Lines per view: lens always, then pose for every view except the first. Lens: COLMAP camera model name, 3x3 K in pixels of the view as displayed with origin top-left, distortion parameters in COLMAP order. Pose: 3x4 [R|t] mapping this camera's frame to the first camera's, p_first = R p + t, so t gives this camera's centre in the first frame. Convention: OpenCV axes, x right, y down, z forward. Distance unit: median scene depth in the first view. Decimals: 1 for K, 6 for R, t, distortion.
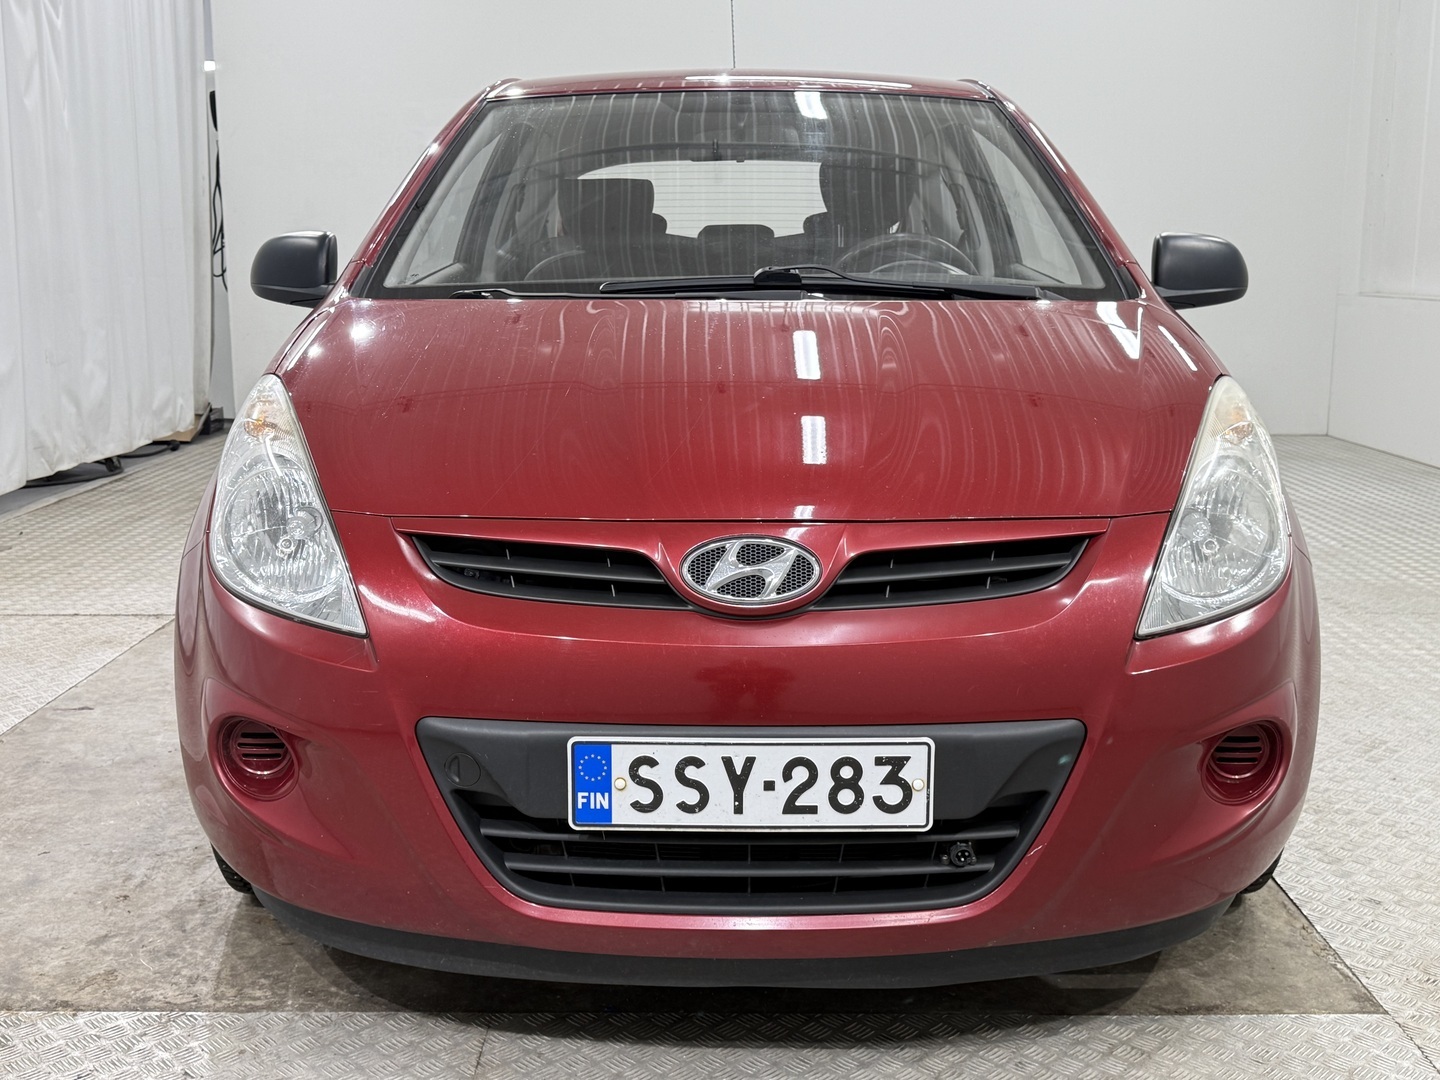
lens RADIAL K [[1631.3, 0, 716.8], [0, 1631.3, 543.4], [0, 0, 1]] dist [0.070631, 0.000000]
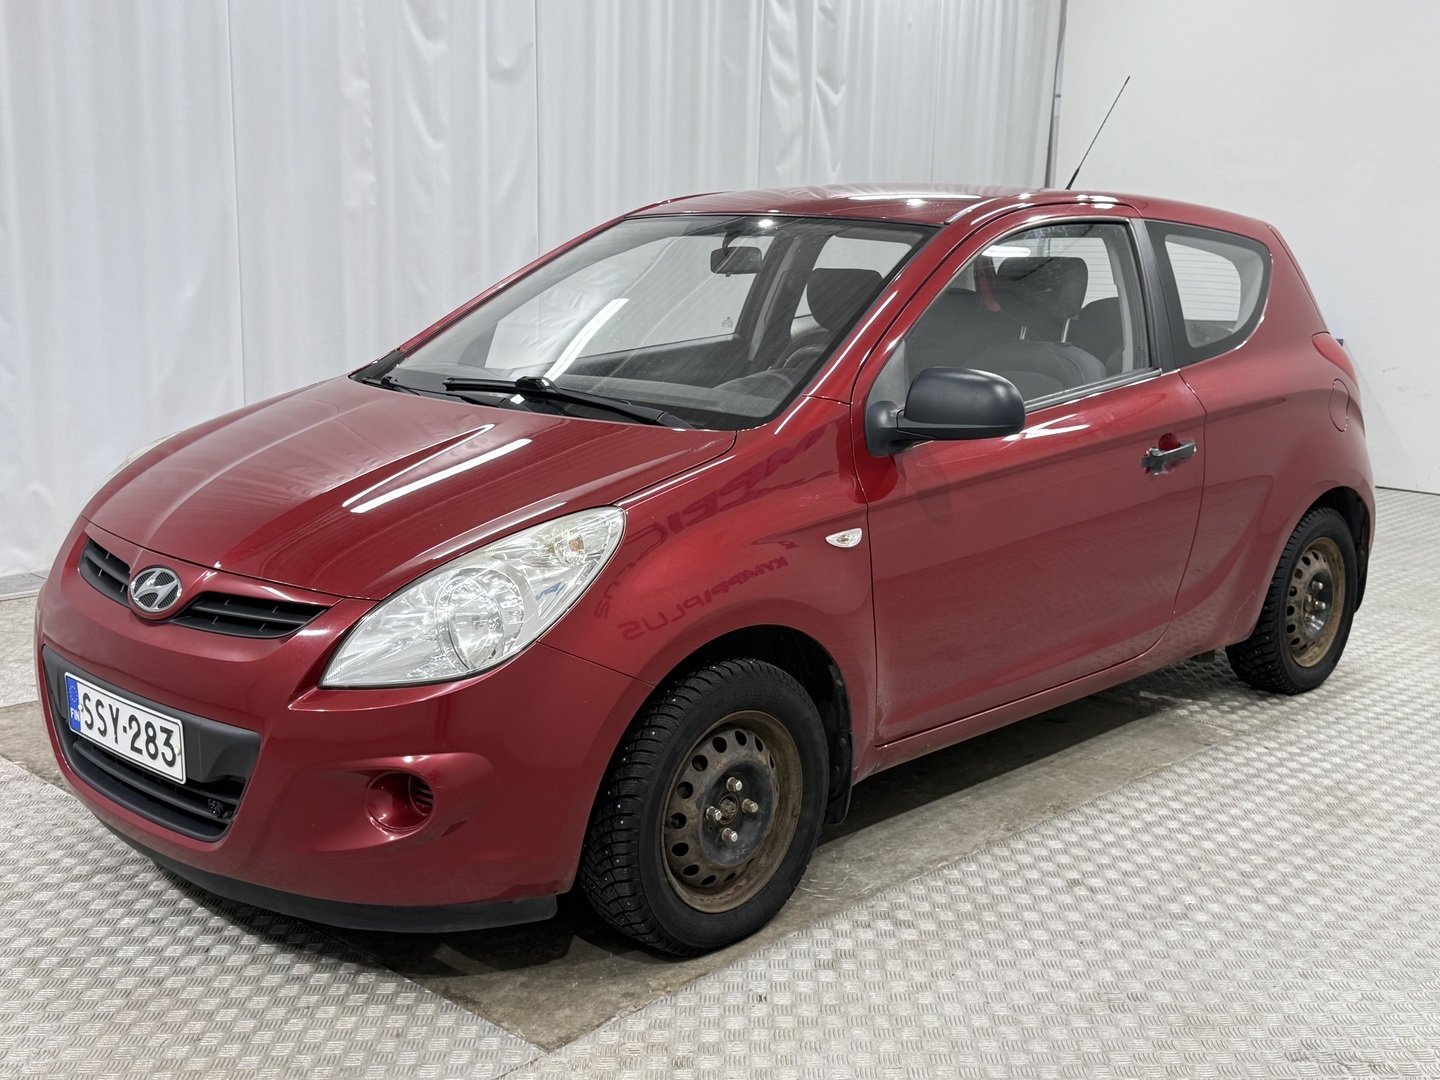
lens RADIAL K [[1631.3, 0, 723.0], [0, 1631.3, 539.6], [0, 0, 1]] dist [0.070631, 0.000000]
pose [[0.729625, 0.144266, -0.668457, 1.443575], [-0.139455, 0.988342, 0.061087, -0.199224], [0.669478, 0.048649, 0.741238, 0.222209]]
